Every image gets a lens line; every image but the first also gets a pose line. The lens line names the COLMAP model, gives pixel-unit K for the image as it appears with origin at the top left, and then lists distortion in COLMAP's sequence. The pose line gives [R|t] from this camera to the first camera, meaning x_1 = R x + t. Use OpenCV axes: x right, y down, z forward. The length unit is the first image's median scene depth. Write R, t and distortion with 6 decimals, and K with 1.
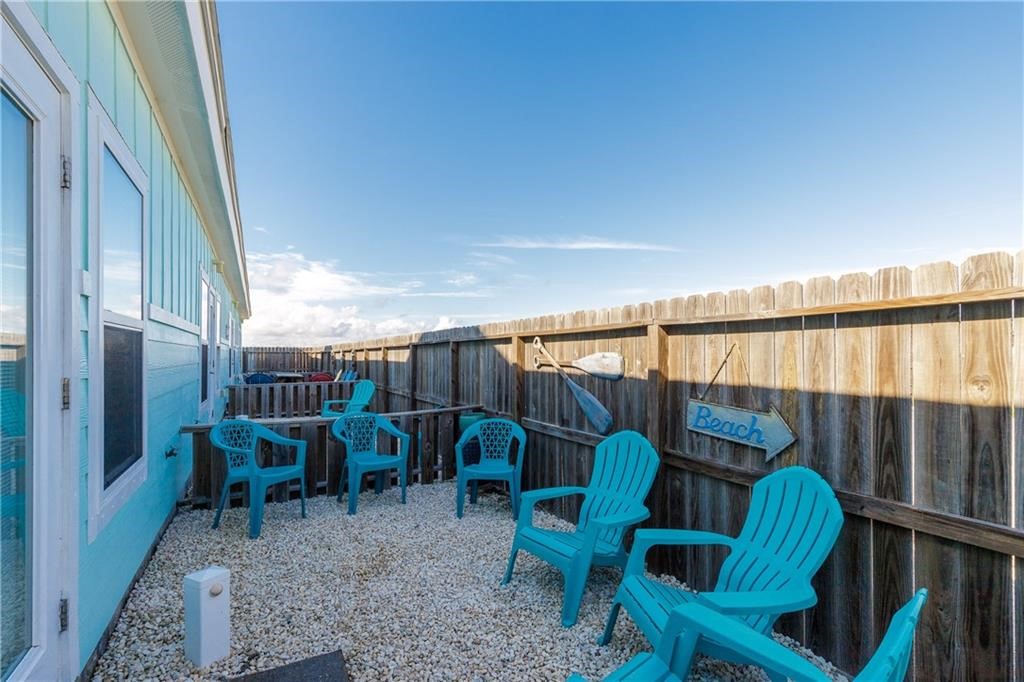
lens RADIAL K [[469.2, 0, 509.9], [0, 469.2, 350.0], [0, 0, 1]] dist [0.004618, -0.000646]
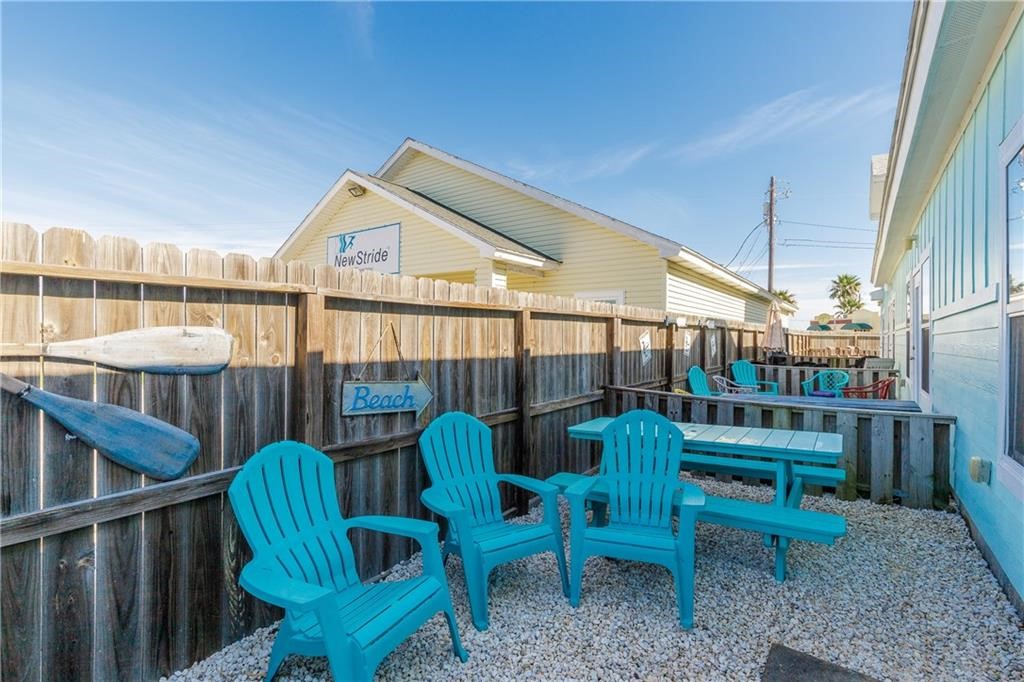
lens RADIAL K [[469.2, 0, 510.4], [0, 469.2, 338.0], [0, 0, 1]] dist [0.004618, -0.000646]
pose [[-0.422809, -0.007681, 0.906186, -0.594732], [-0.017963, 0.999839, 0.000094, 0.014733], [-0.906041, -0.016238, -0.422879, 1.137397]]
